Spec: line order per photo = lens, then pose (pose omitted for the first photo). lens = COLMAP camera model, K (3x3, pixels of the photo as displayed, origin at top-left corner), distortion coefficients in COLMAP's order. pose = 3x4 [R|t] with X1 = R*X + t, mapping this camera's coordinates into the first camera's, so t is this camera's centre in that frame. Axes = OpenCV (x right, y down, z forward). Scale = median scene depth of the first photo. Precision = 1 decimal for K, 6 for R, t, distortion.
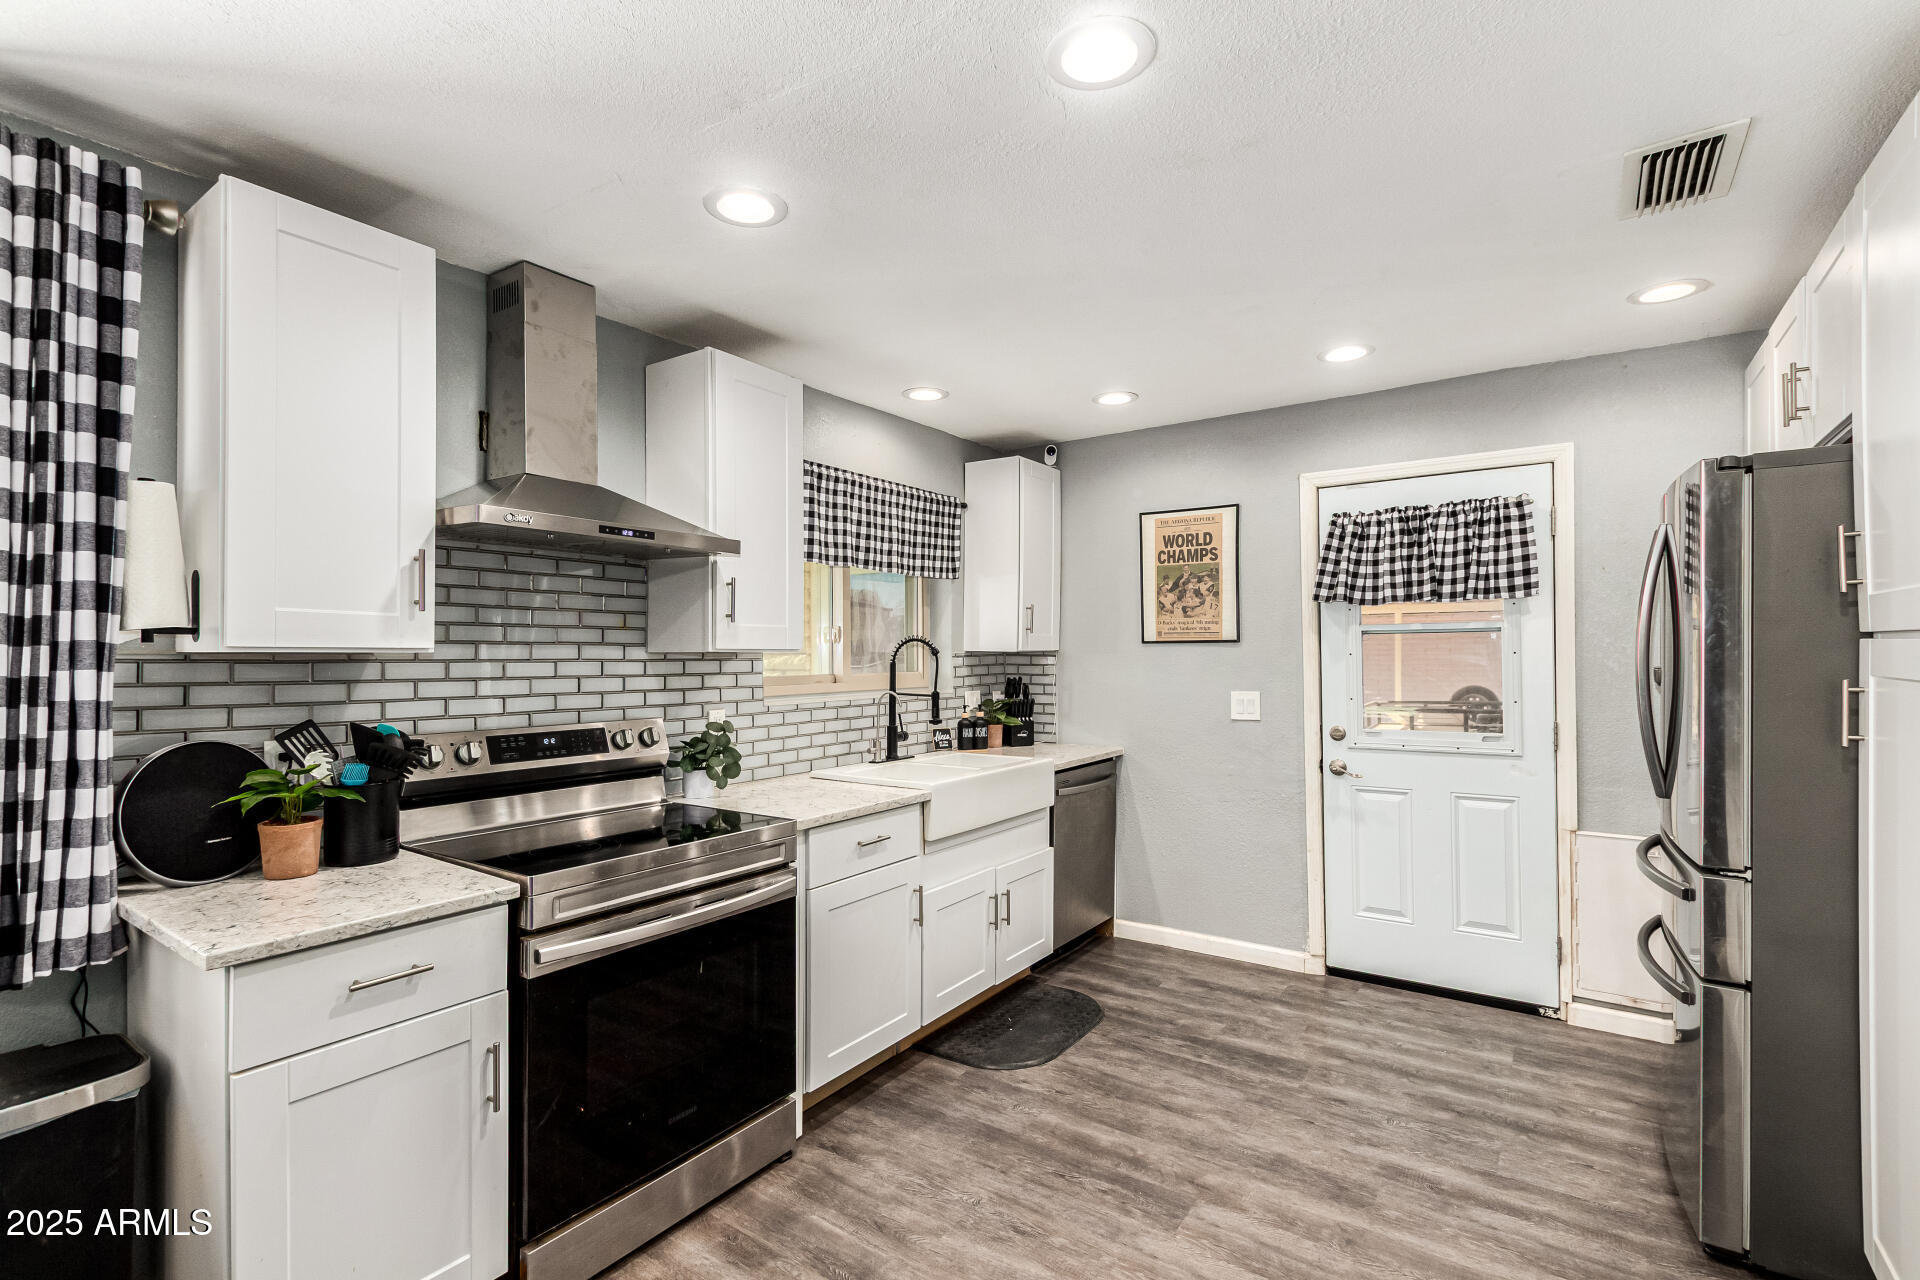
lens RADIAL K [[871.8, 0, 961.1], [0, 871.8, 651.0], [0, 0, 1]] dist [0.008120, -0.001481]
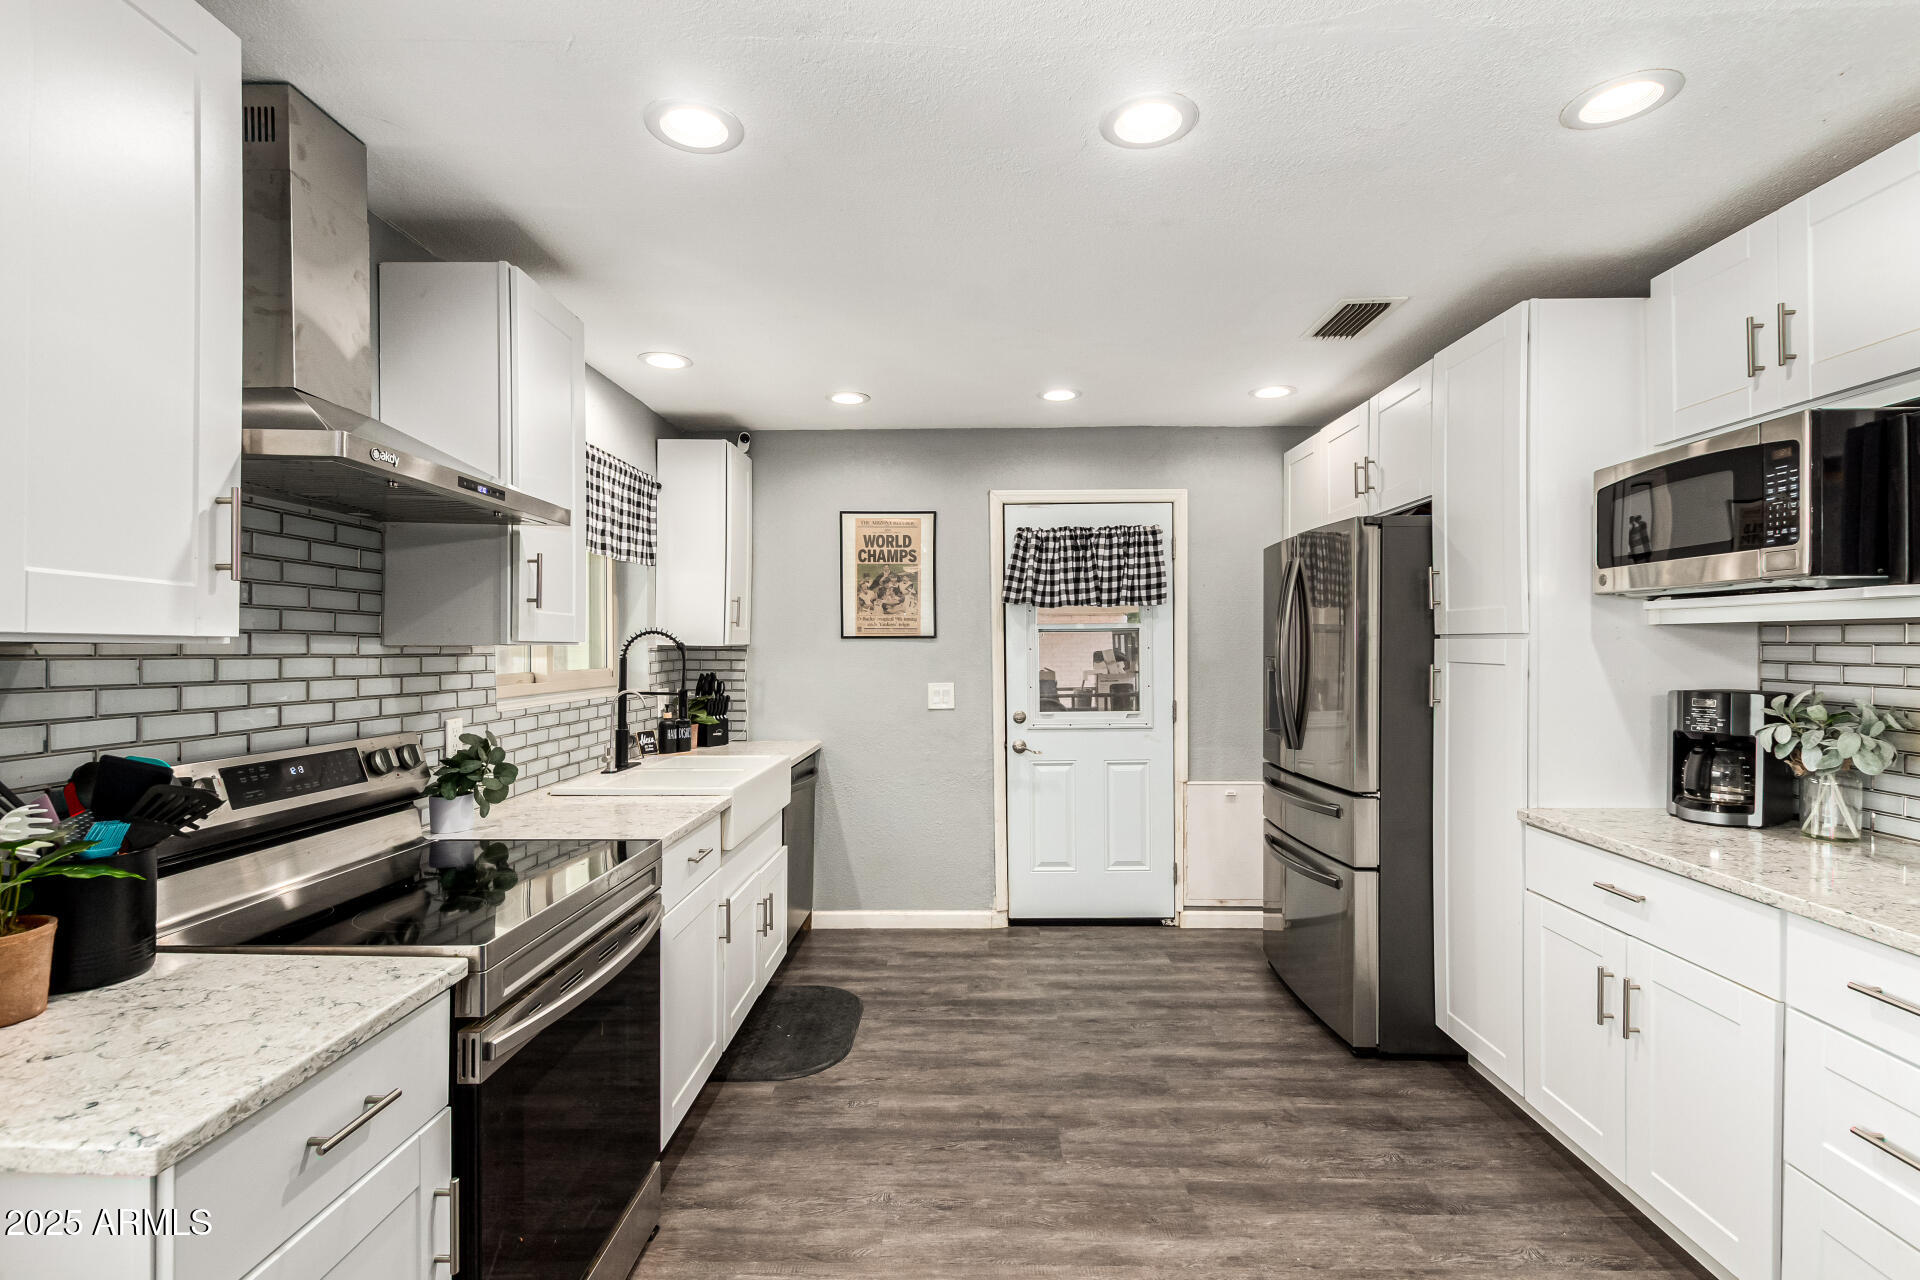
lens RADIAL K [[871.8, 0, 961.8], [0, 871.8, 648.4], [0, 0, 1]] dist [0.008120, -0.001481]
pose [[0.832908, 0.001236, 0.553410, -0.304628], [-0.002350, 0.999996, 0.001304, 0.001909], [-0.553407, -0.002387, 0.832908, 0.082804]]
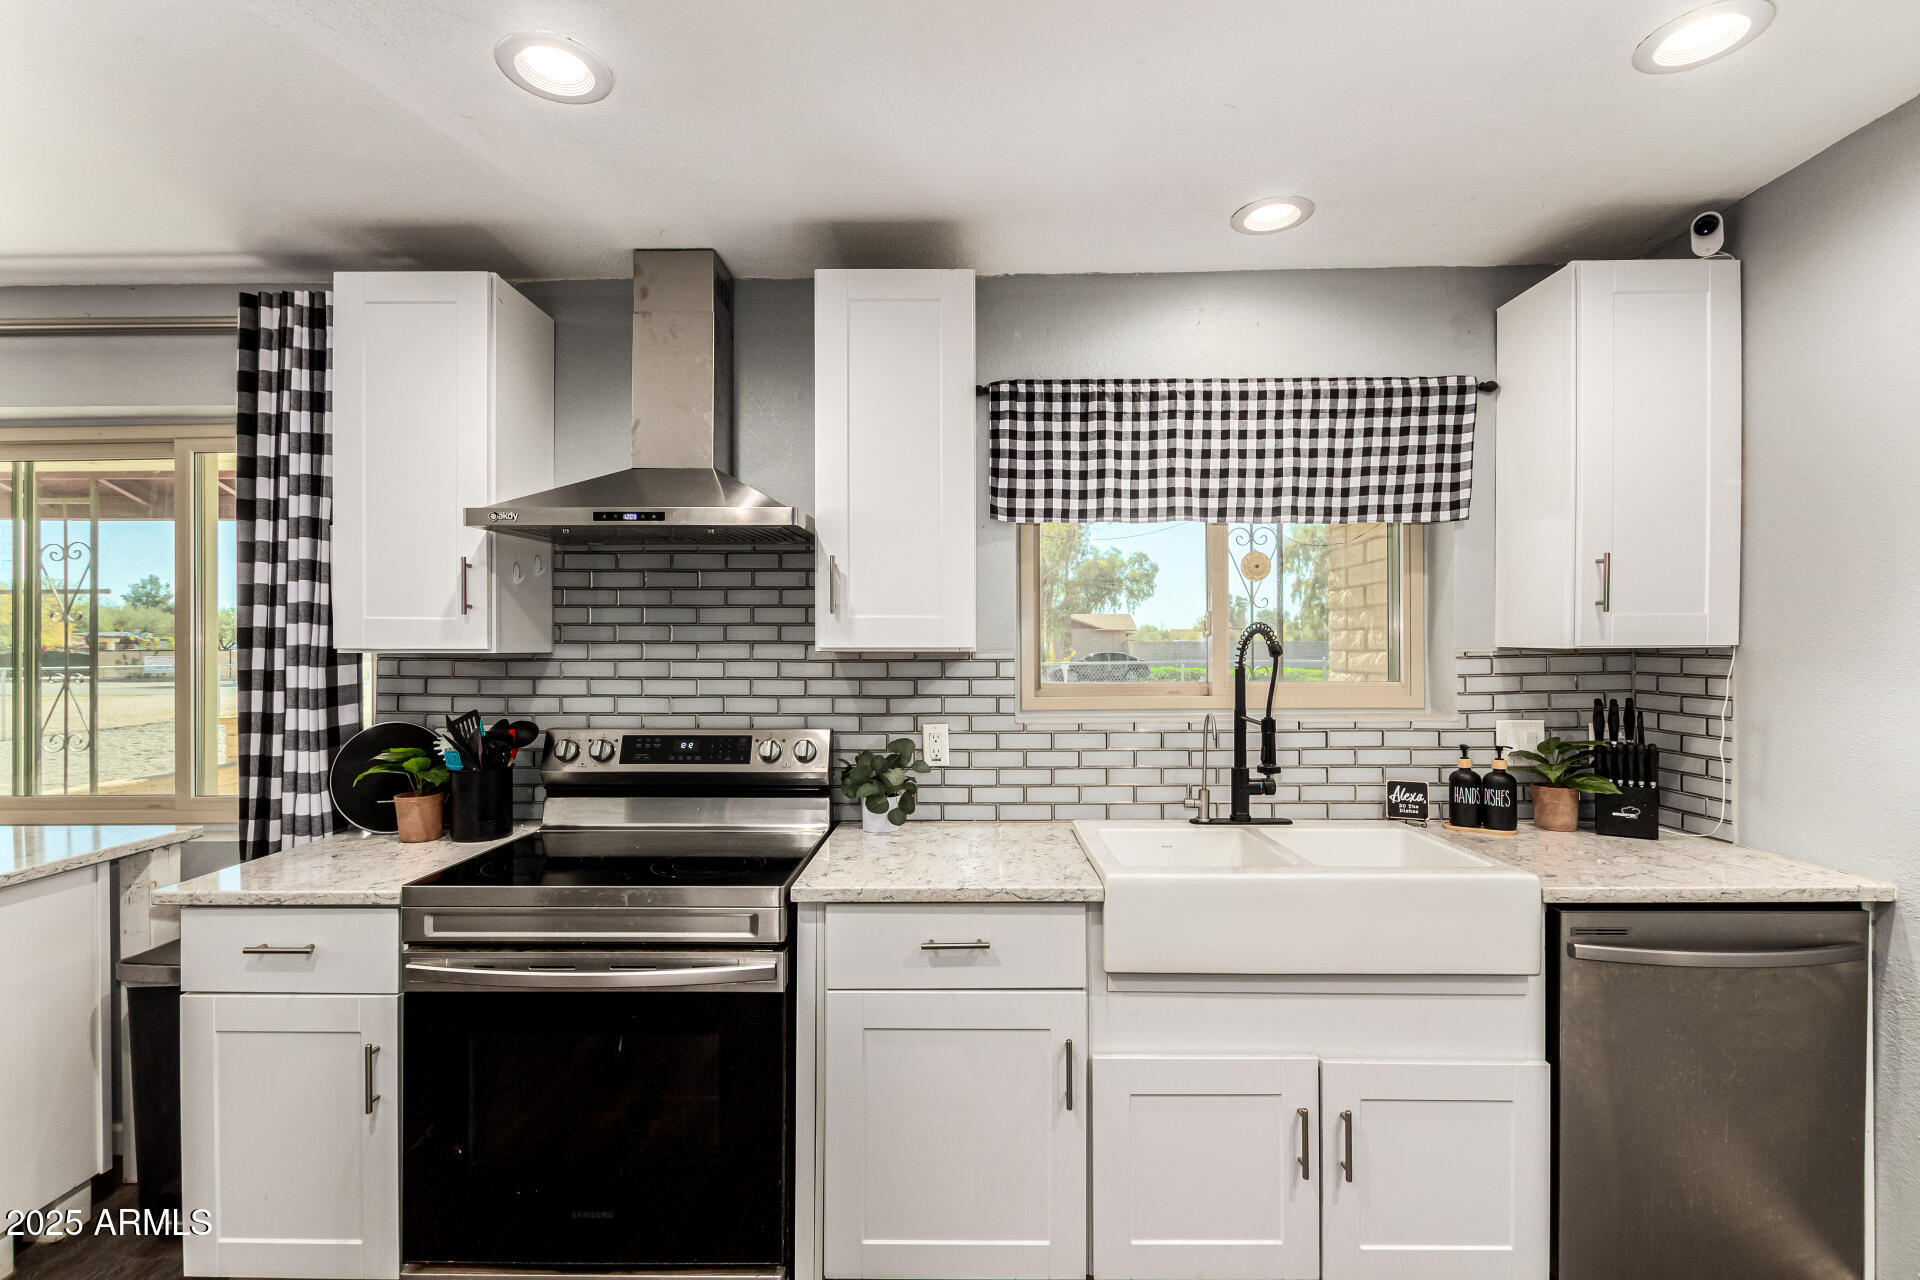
lens RADIAL K [[871.8, 0, 956.4], [0, 871.8, 649.3], [0, 0, 1]] dist [0.008120, -0.001481]
pose [[0.563105, -0.001154, -0.826385, 0.351647], [0.003558, 0.999993, 0.001029, -0.001007], [0.826378, -0.003520, 0.563105, 0.519012]]
